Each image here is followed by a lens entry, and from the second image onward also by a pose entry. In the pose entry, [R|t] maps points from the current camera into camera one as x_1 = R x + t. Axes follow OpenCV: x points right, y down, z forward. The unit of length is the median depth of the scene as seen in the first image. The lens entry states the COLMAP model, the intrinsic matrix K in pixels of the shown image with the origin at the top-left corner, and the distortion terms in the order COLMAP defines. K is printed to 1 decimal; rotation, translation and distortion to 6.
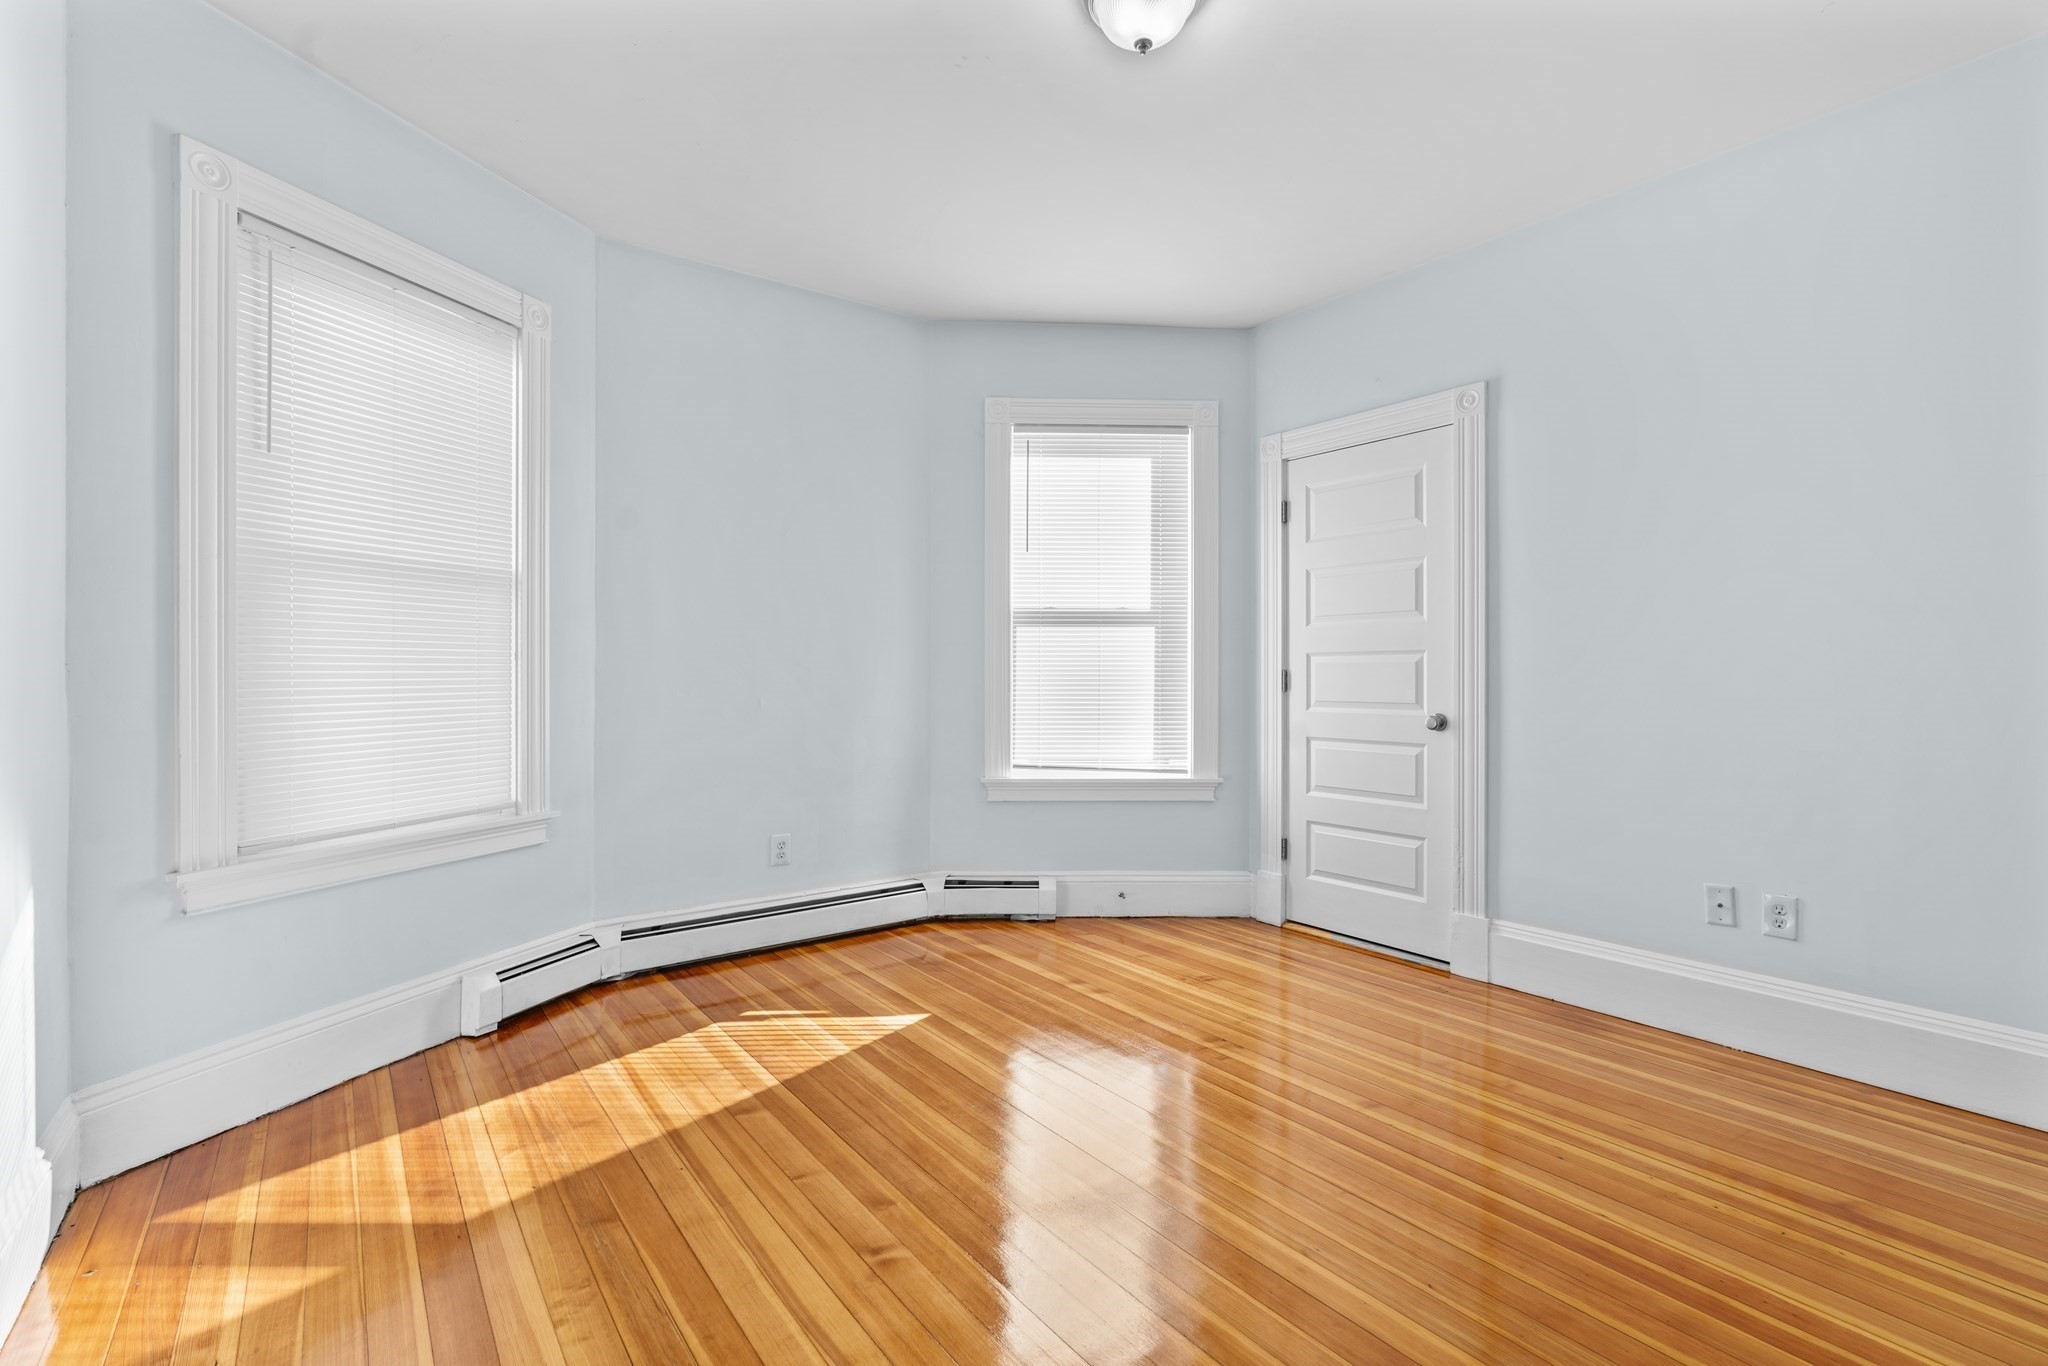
lens RADIAL K [[927.3, 0, 1019.5], [0, 927.3, 669.6], [0, 0, 1]] dist [-0.013901, -0.000246]
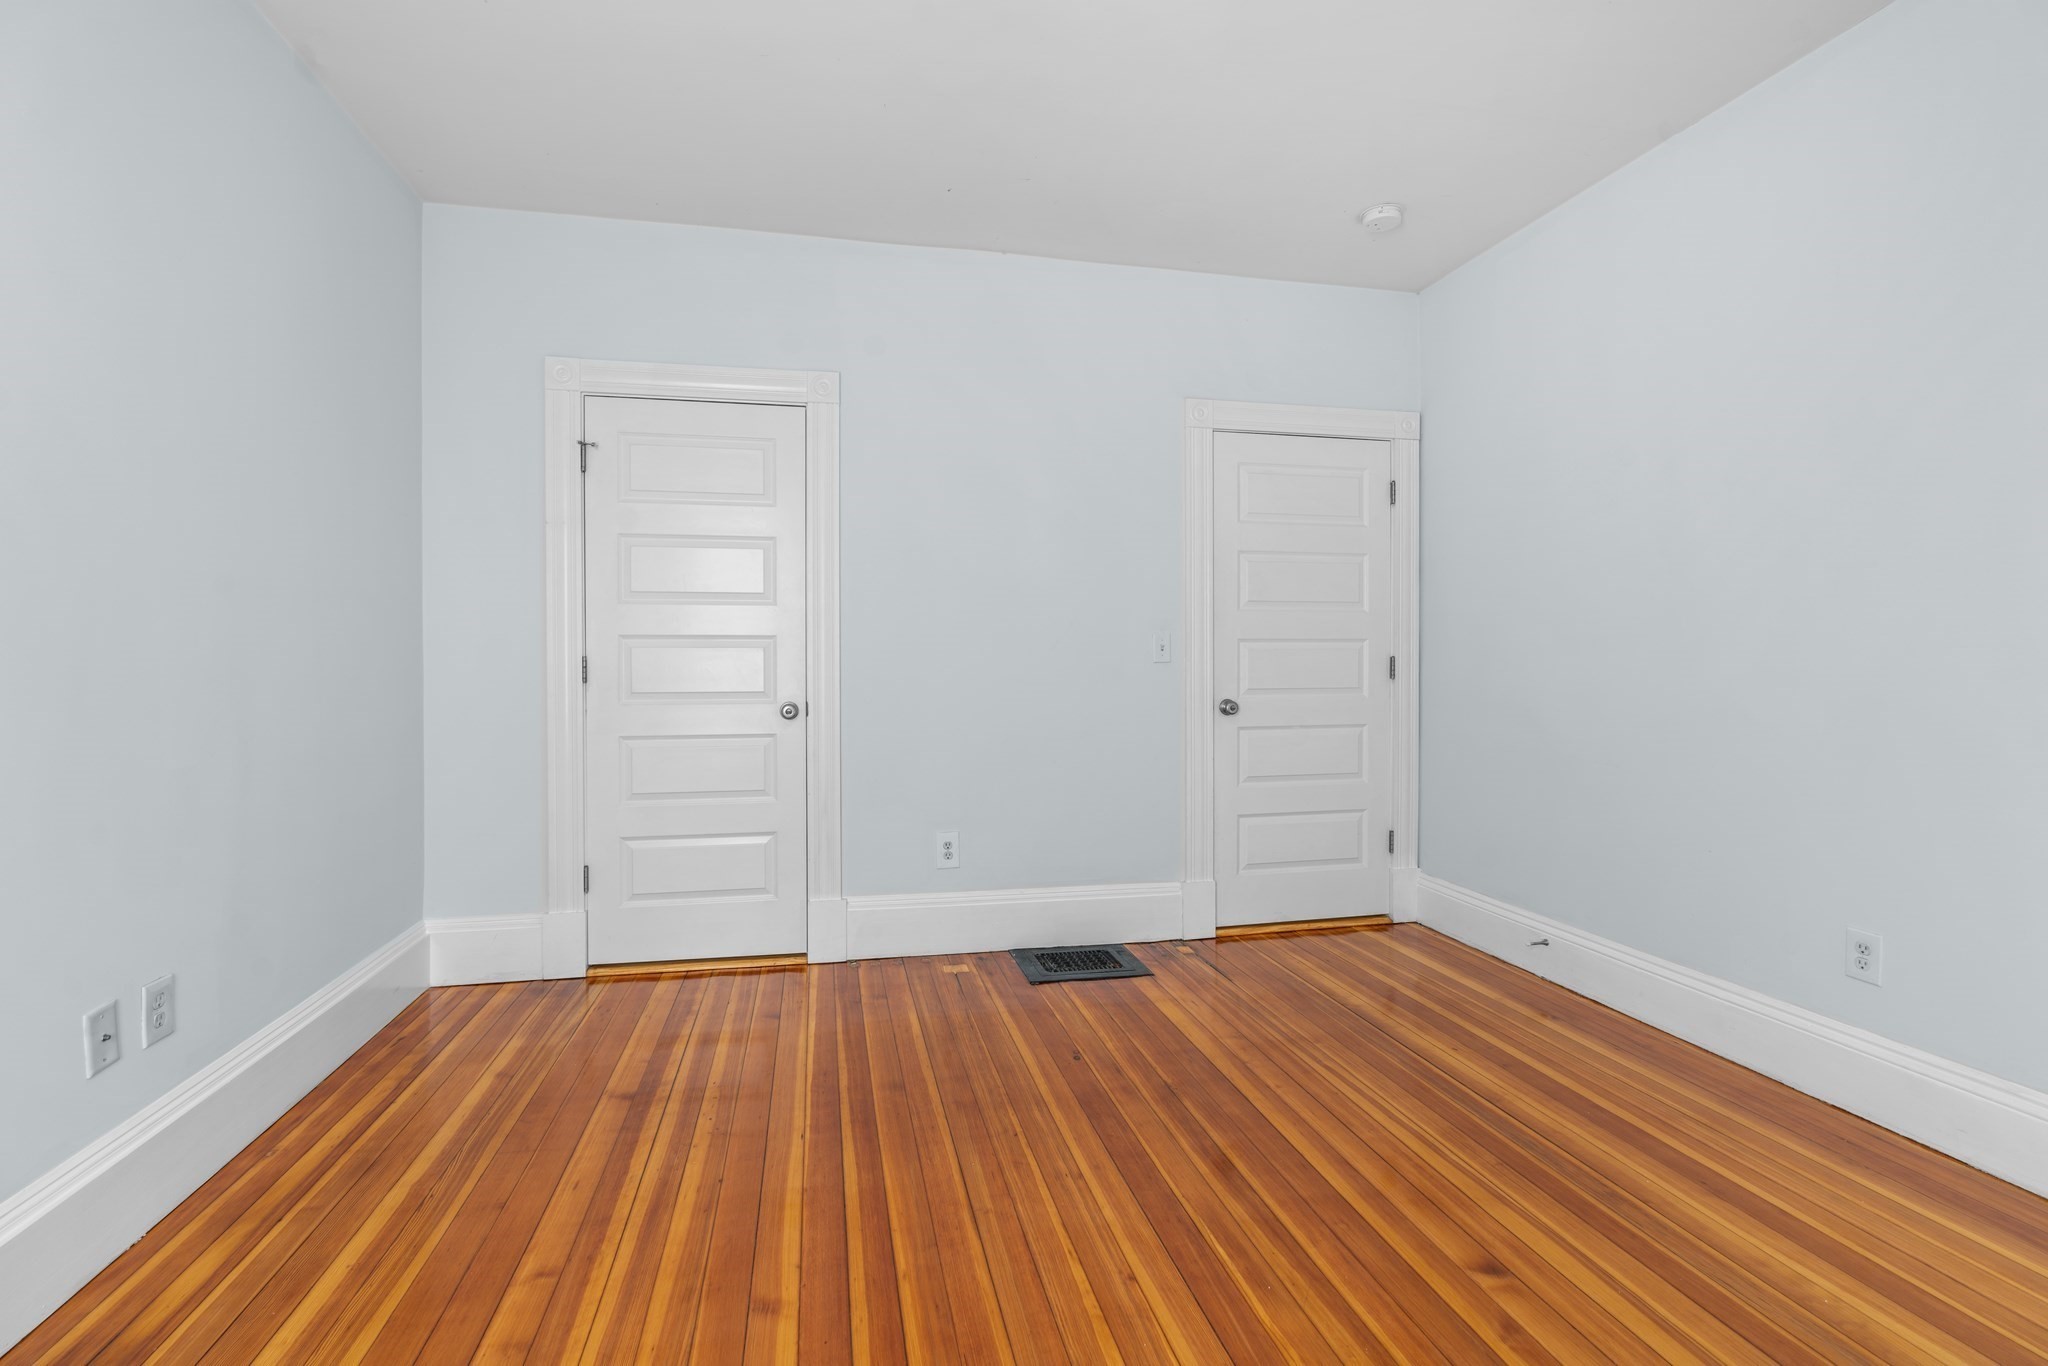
lens RADIAL K [[927.3, 0, 1019.5], [0, 927.3, 669.6], [0, 0, 1]] dist [-0.013901, -0.000246]
pose [[-0.927425, 0.003339, 0.373993, -0.032550], [0.000640, 0.999973, -0.007341, 0.027284], [-0.374008, -0.006569, -0.927402, 1.707009]]
